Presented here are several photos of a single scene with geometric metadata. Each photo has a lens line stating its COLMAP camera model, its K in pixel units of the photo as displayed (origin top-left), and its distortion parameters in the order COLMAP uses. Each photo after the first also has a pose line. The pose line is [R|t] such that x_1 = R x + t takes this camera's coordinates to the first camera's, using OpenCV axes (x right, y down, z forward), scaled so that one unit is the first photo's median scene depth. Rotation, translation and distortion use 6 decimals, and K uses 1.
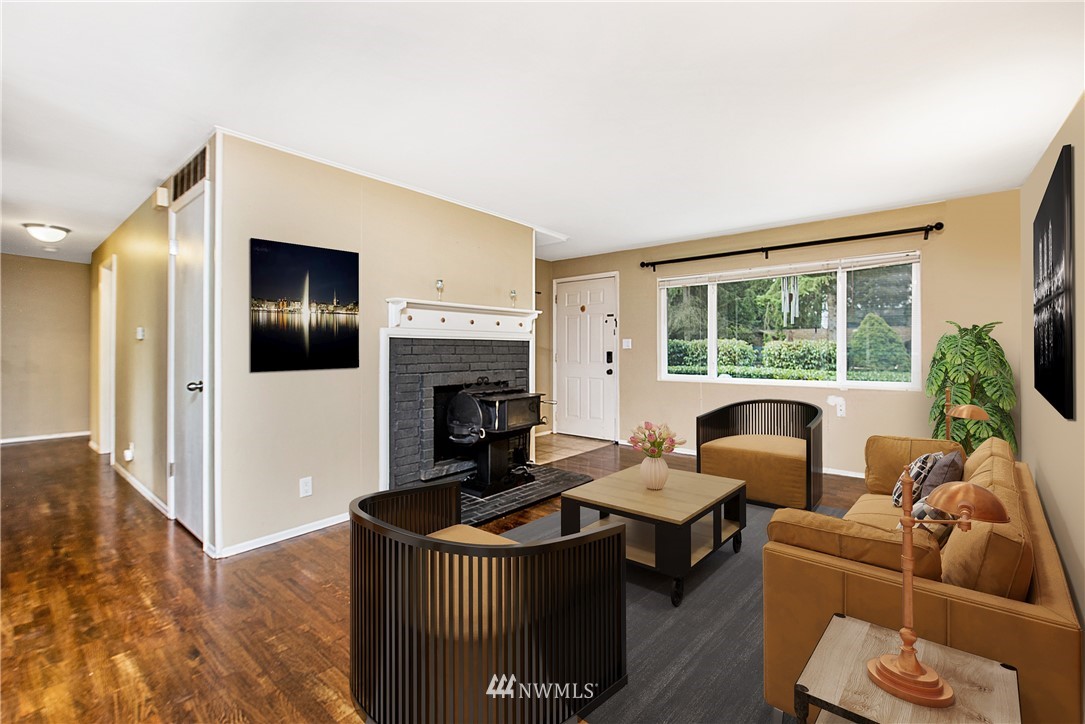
lens RADIAL K [[449.1, 0, 542.5], [0, 449.1, 362.0], [0, 0, 1]] dist [0.001024, -0.000173]
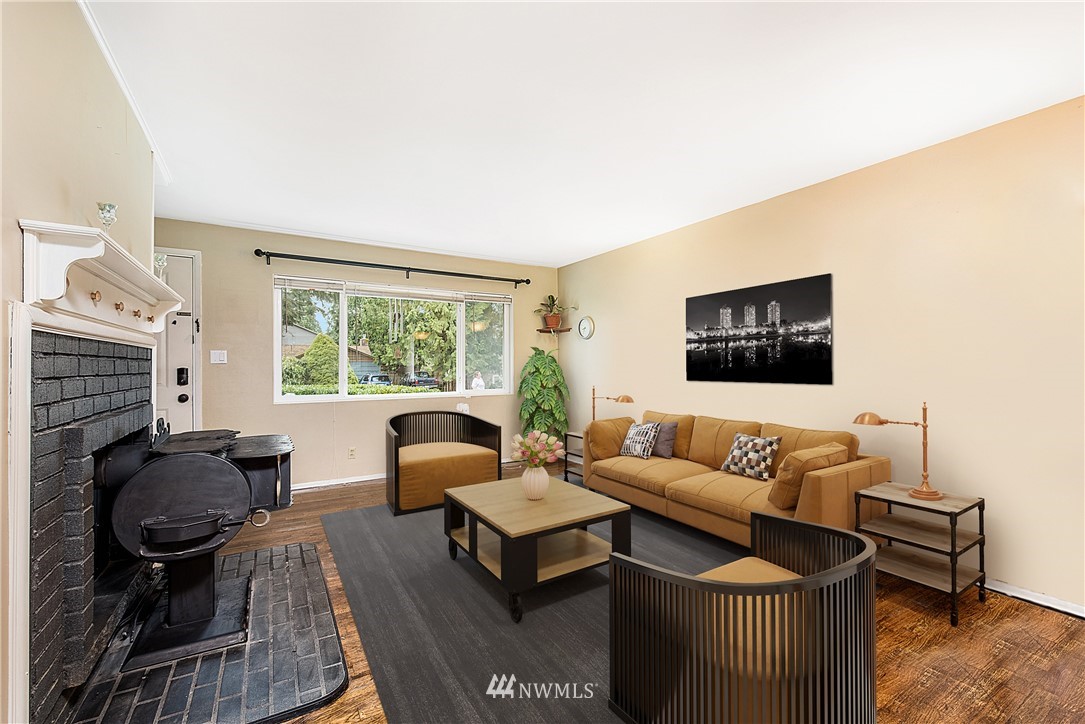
lens RADIAL K [[449.1, 0, 542.5], [0, 449.1, 362.0], [0, 0, 1]] dist [0.001024, -0.000173]
pose [[0.322942, 0.001997, 0.946417, -0.337116], [0.032162, 0.999397, -0.013084, -0.007062], [-0.945872, 0.034664, 0.322683, 0.306949]]
